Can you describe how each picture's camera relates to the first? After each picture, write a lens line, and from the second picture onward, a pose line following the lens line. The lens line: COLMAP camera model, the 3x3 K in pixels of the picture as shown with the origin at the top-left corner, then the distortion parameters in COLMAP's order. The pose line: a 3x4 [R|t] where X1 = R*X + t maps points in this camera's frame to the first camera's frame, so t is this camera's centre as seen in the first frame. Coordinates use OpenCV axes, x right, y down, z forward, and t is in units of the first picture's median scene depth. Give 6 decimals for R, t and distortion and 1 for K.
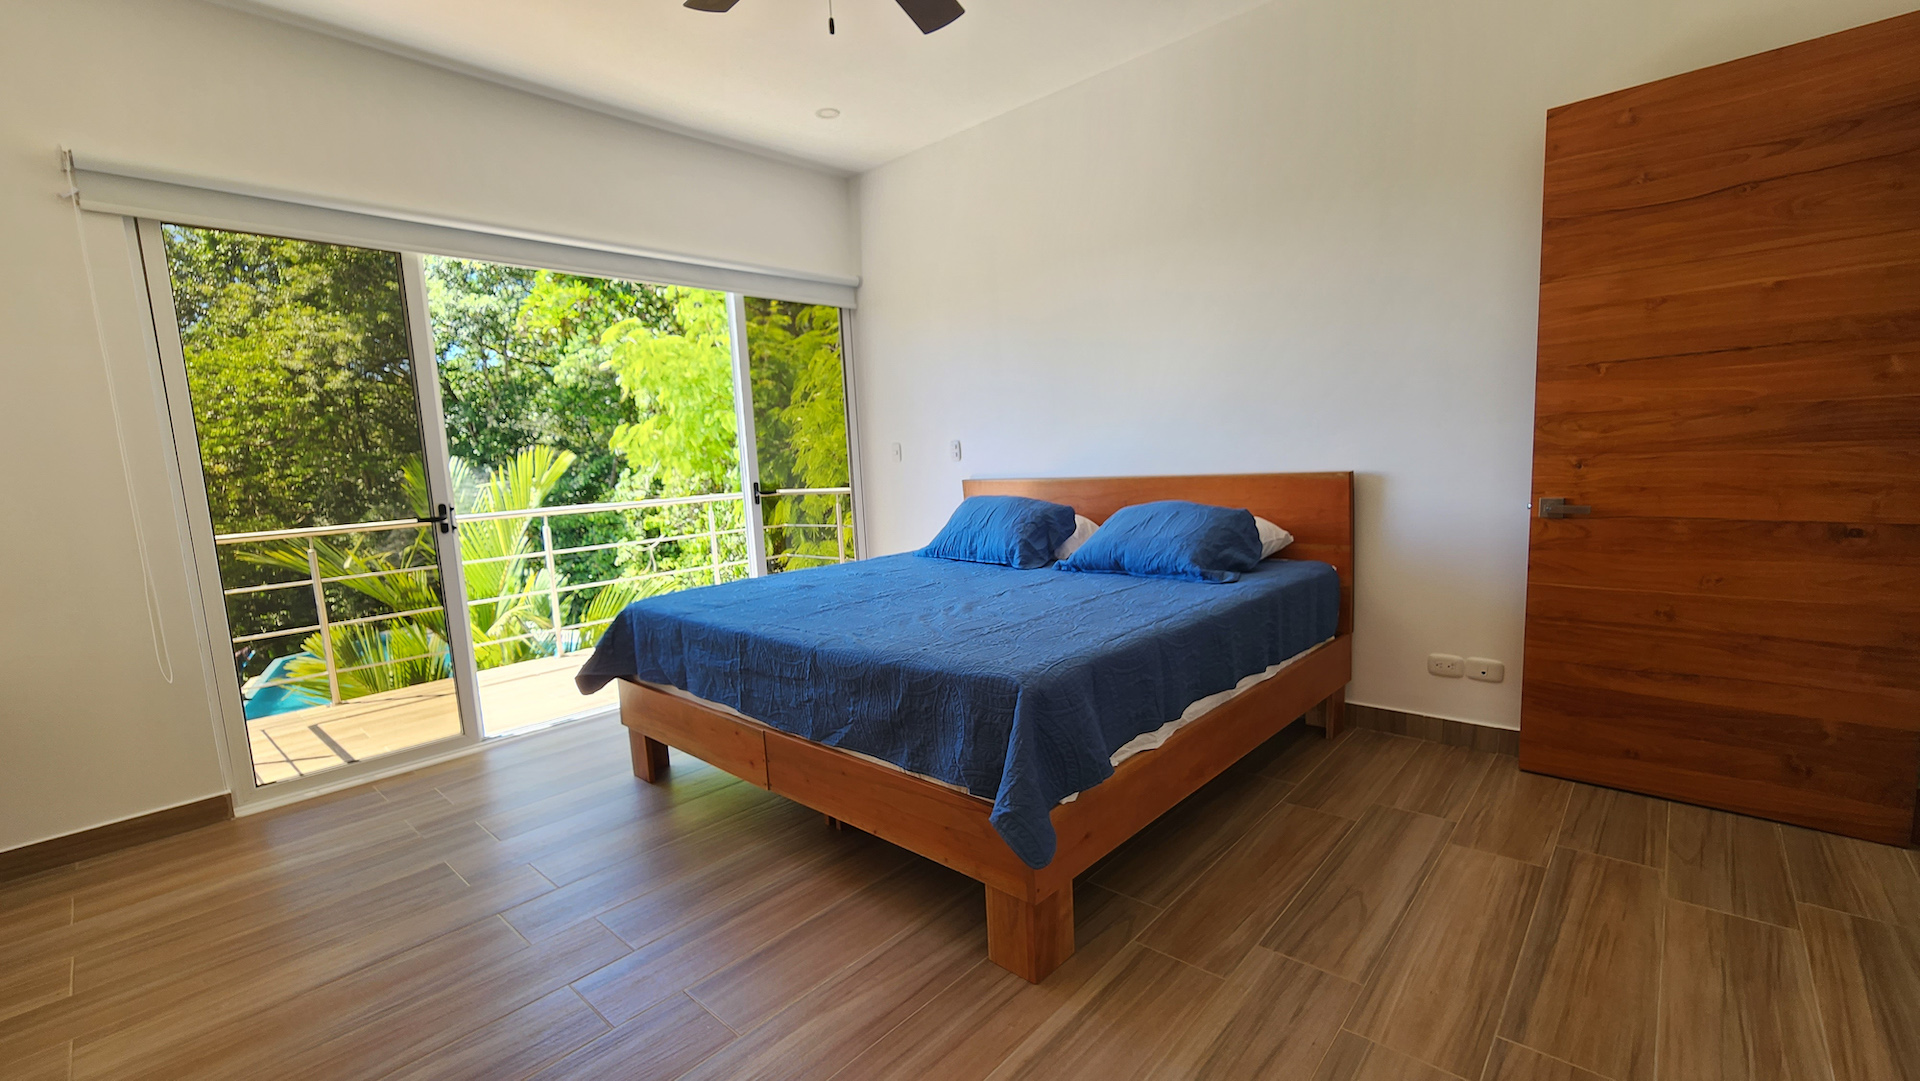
lens RADIAL K [[795.9, 0, 964.6], [0, 795.9, 549.3], [0, 0, 1]] dist [0.000237, 0.000191]
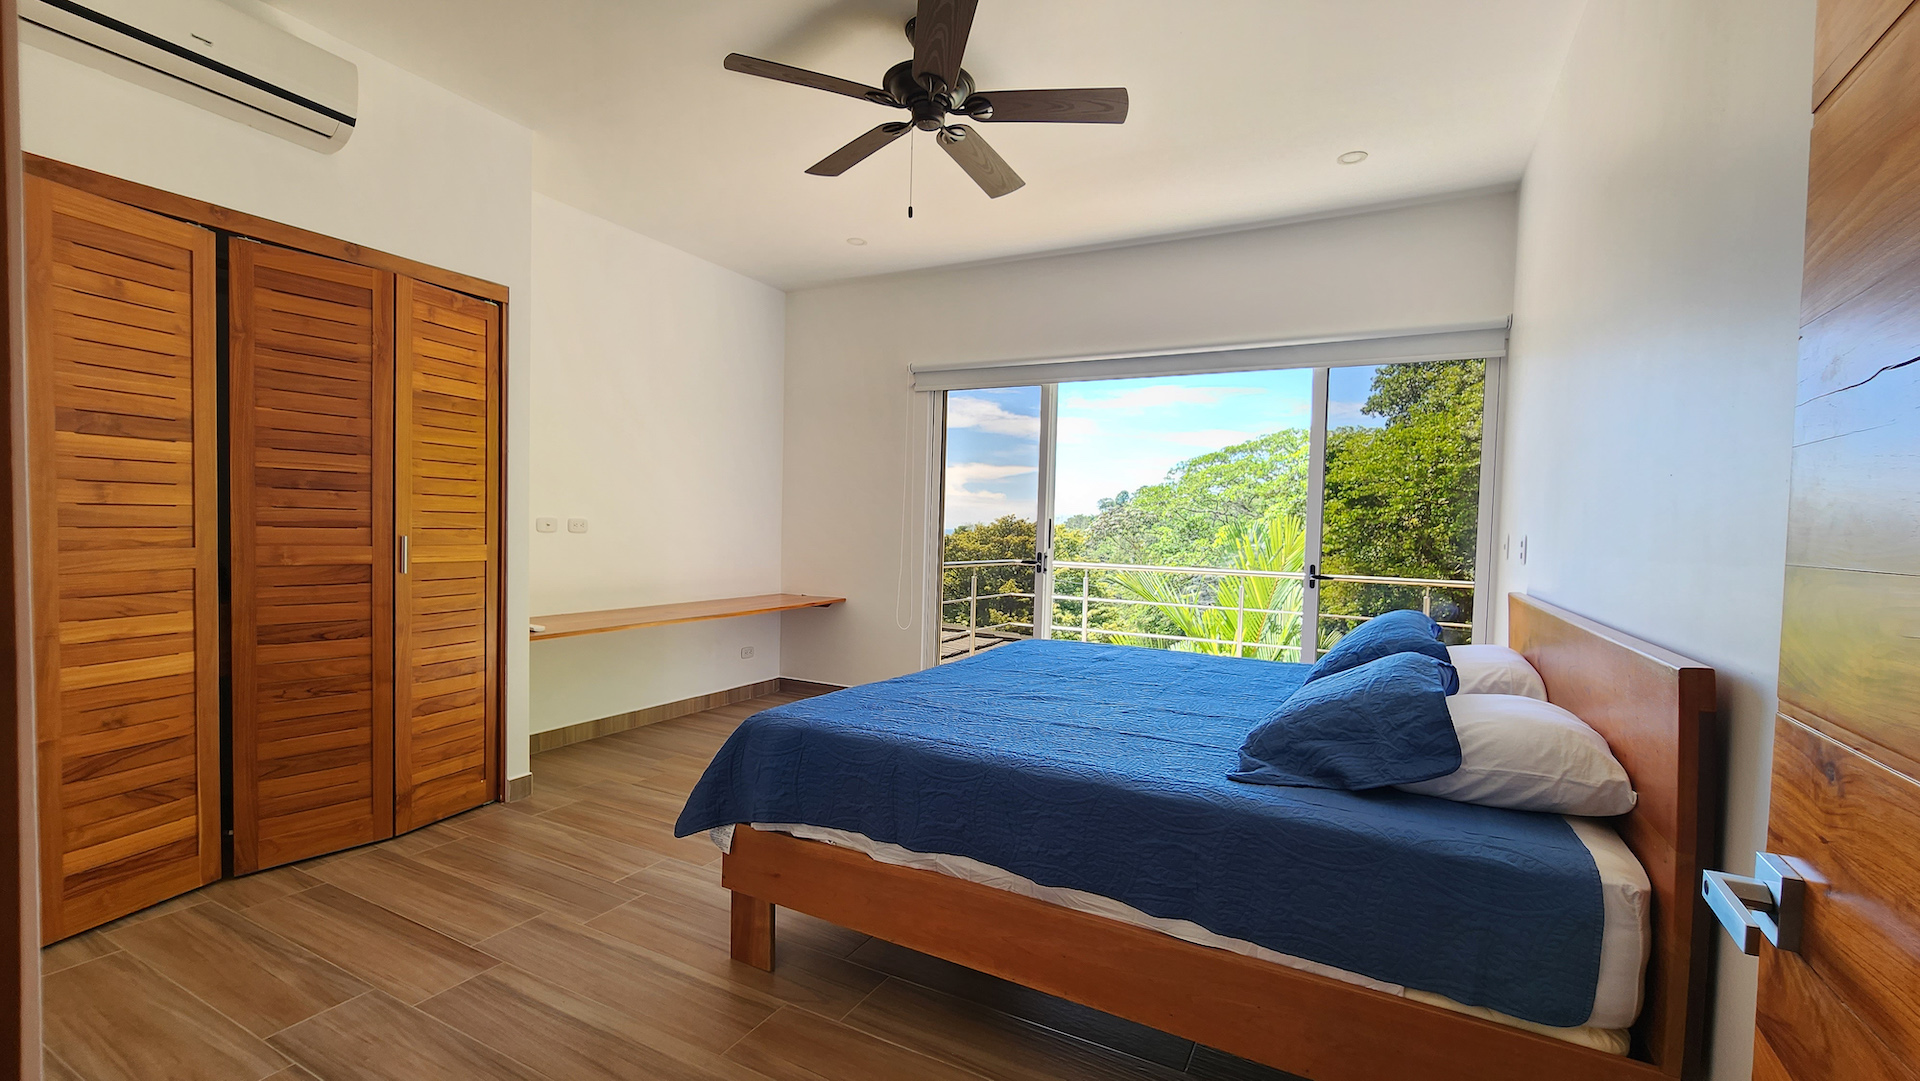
lens RADIAL K [[795.9, 0, 964.6], [0, 795.9, 549.3], [0, 0, 1]] dist [0.000237, 0.000191]
pose [[0.257693, 0.086080, -0.962385, 0.691814], [-0.158637, 0.986277, 0.045740, -0.106213], [0.953115, 0.140883, 0.267812, 0.477686]]
